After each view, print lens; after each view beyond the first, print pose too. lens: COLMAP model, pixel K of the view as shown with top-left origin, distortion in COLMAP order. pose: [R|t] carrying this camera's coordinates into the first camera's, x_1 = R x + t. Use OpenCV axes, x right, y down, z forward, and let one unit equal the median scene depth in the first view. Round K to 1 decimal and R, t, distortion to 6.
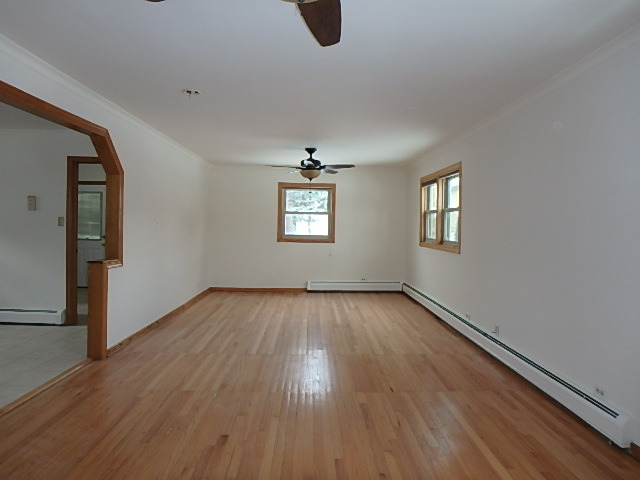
lens RADIAL K [[391.0, 0, 325.1], [0, 391.0, 234.9], [0, 0, 1]] dist [-0.048518, 0.000835]
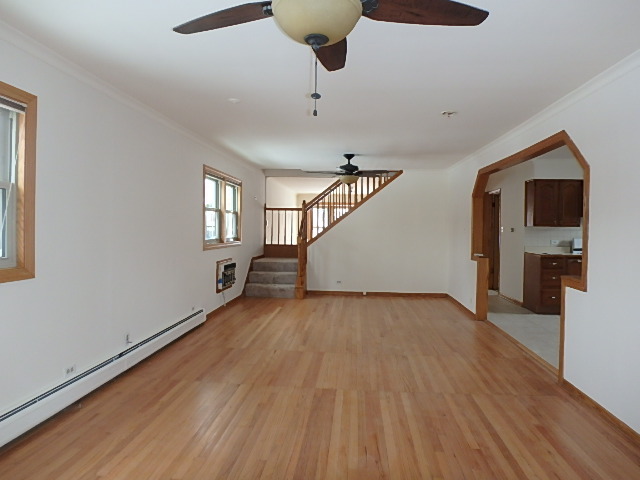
lens RADIAL K [[391.0, 0, 325.1], [0, 391.0, 234.9], [0, 0, 1]] dist [-0.048518, 0.000835]
pose [[-0.991938, -0.046457, 0.117898, -0.114997], [-0.040871, 0.997945, 0.049358, -0.059939], [-0.119948, 0.044142, -0.991798, 1.984834]]
